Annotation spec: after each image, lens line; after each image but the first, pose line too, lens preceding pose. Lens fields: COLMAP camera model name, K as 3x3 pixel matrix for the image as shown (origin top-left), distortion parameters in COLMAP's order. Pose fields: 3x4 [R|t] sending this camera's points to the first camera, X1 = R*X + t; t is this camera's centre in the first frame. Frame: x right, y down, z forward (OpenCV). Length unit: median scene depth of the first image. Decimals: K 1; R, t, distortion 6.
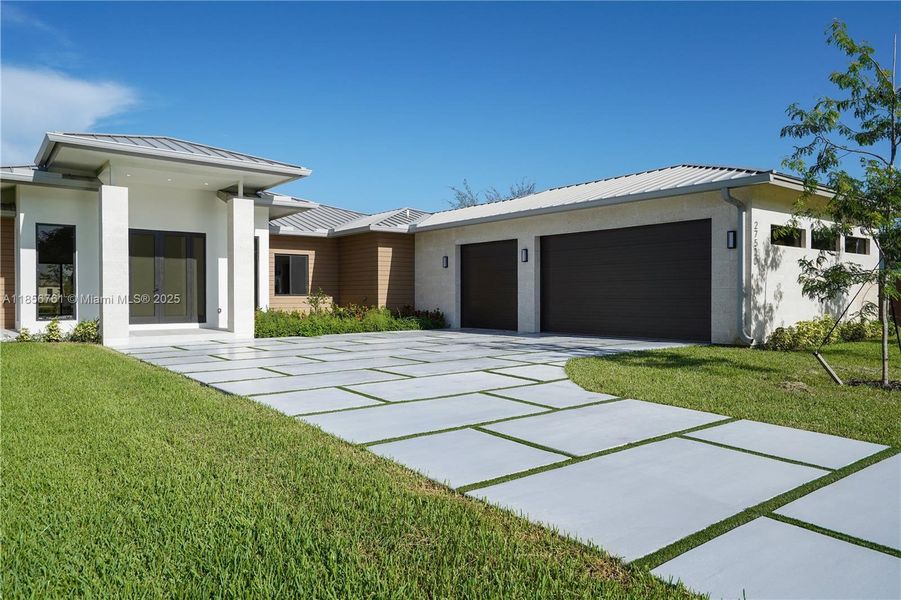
lens RADIAL K [[597.5, 0, 449.4], [0, 597.5, 296.9], [0, 0, 1]] dist [-0.013286, 0.002124]
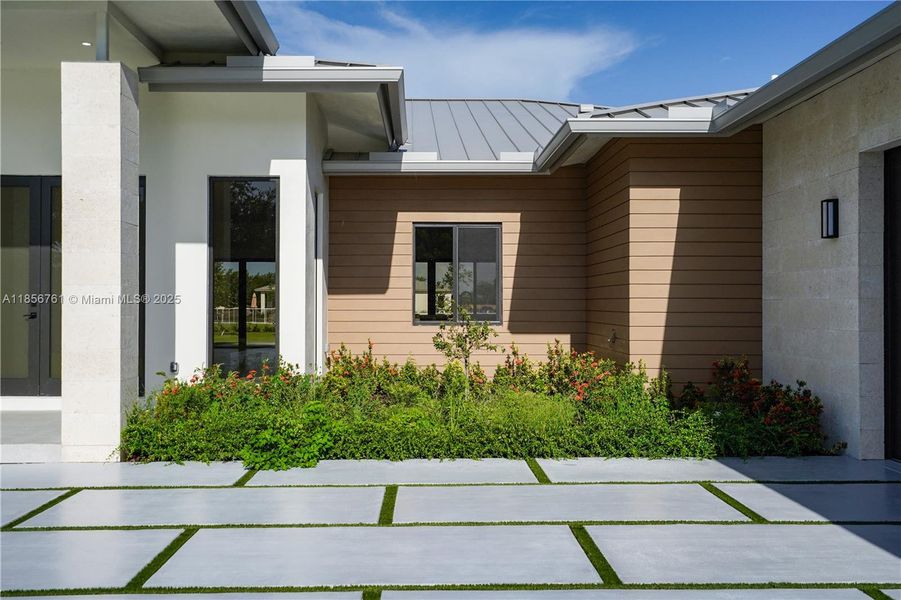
lens RADIAL K [[911.3, 0, 451.4], [0, 911.3, 302.1], [0, 0, 1]] dist [0.014937, 0.025271]
pose [[0.797264, 0.001022, -0.603630, 0.121391], [-0.002924, 0.999993, -0.002170, -0.019176], [0.603623, 0.003495, 0.797262, 0.592897]]
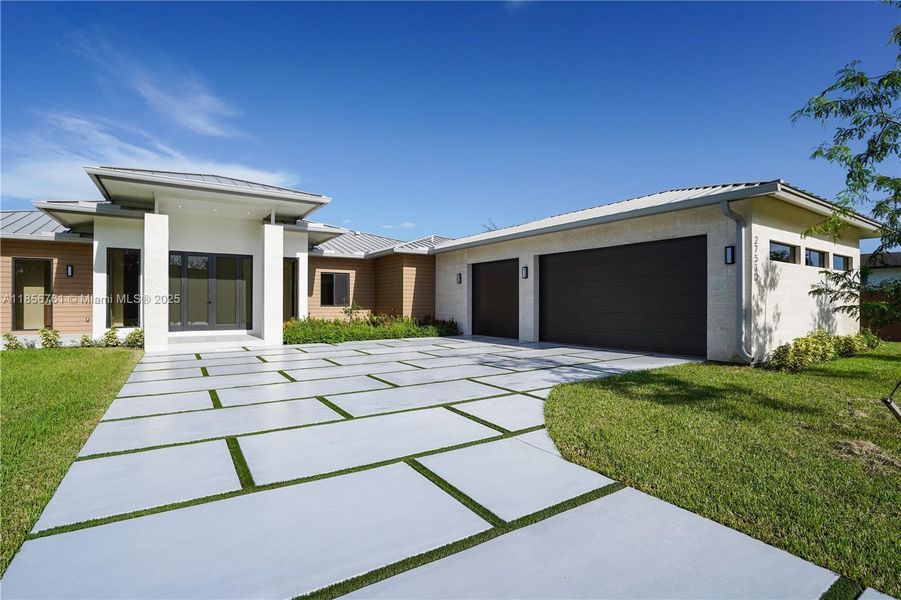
lens RADIAL K [[423.4, 0, 442.0], [0, 423.4, 301.4], [0, 0, 1]] dist [-0.040114, 0.015812]
pose [[0.993331, 0.004077, -0.115227, 0.060663], [-0.004783, 0.999971, -0.005850, -0.010128], [0.115200, 0.006362, 0.993322, 0.193270]]
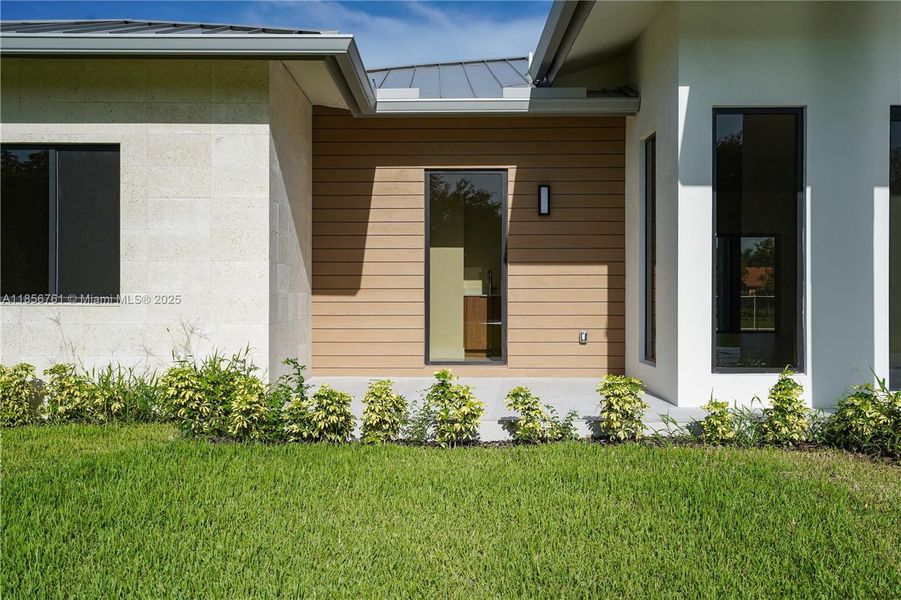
lens RADIAL K [[889.3, 0, 453.2], [0, 889.3, 287.5], [0, 0, 1]] dist [0.035701, 0.006433]
pose [[0.778703, 0.001121, -0.627391, -0.378561], [-0.003180, 0.999993, -0.002159, -0.008559], [0.627384, 0.003676, 0.778701, 0.374155]]
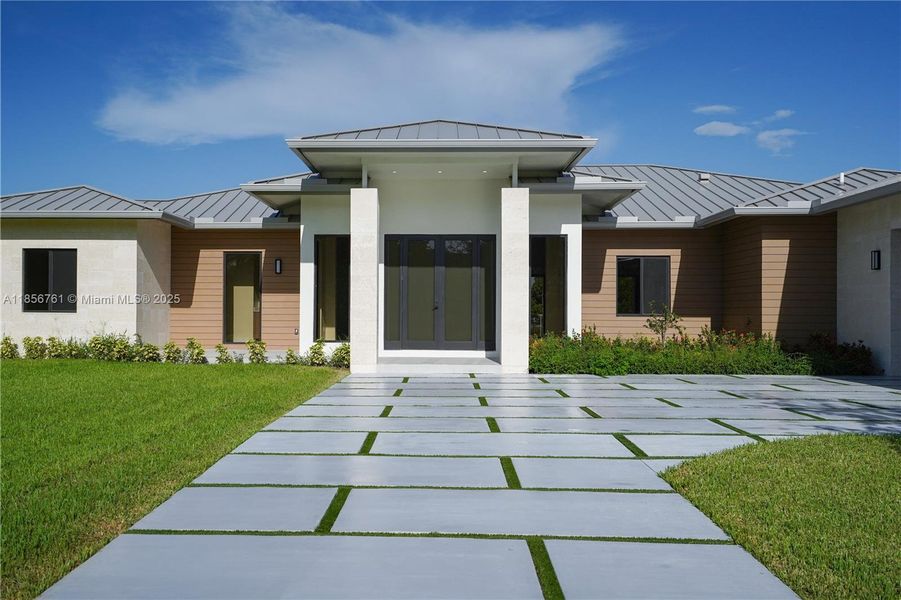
lens RADIAL K [[906.7, 0, 404.2], [0, 906.7, 300.9], [0, 0, 1]] dist [0.060402, 0.008774]
pose [[0.748232, -0.002120, -0.663433, 0.261774], [-0.008068, 0.999892, -0.012295, -0.005390], [0.663388, 0.014552, 0.748134, 0.041993]]
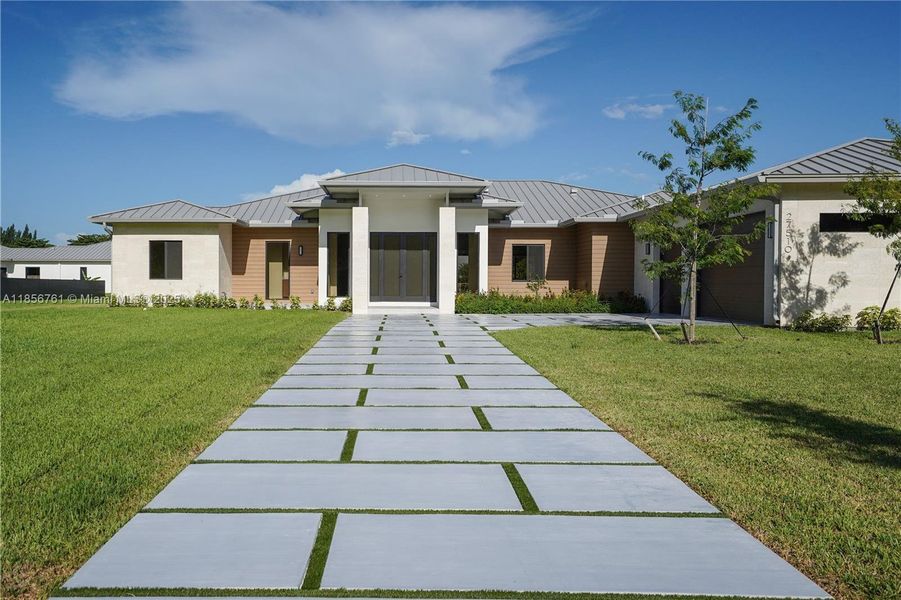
lens RADIAL K [[844.8, 0, 389.2], [0, 844.8, 301.1], [0, 0, 1]] dist [0.025295, 0.001908]
pose [[0.769536, 0.018080, -0.638347, 0.629718], [-0.006578, 0.999771, 0.020386, 0.004404], [0.638569, -0.011489, 0.769479, -0.434486]]
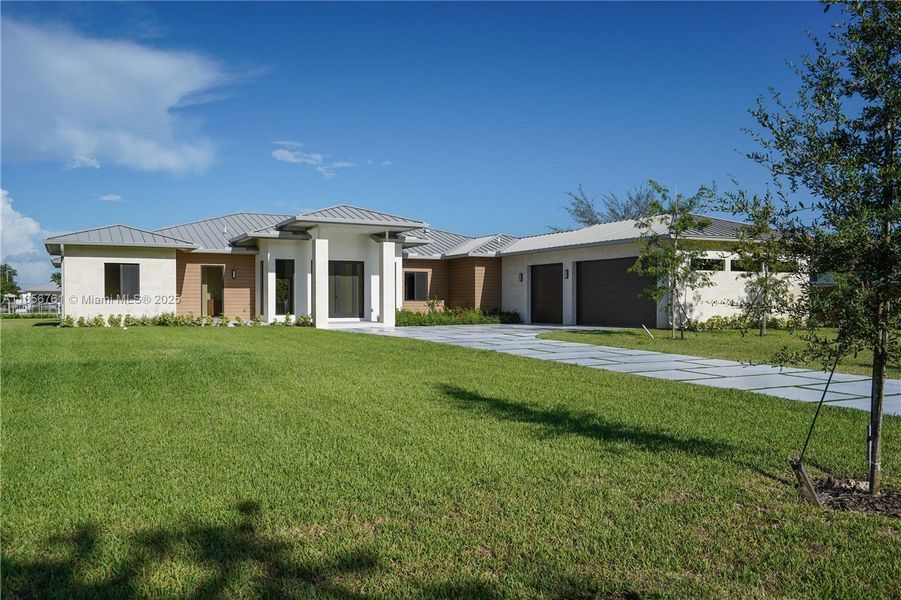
lens RADIAL K [[720.0, 0, 452.2], [0, 720.0, 316.5], [0, 0, 1]] dist [0.001206, 0.063358]
pose [[0.979907, 0.004970, -0.199394, 0.191508], [-0.001354, 0.999832, 0.018268, 0.004834], [0.199451, -0.017631, 0.979749, -0.783143]]
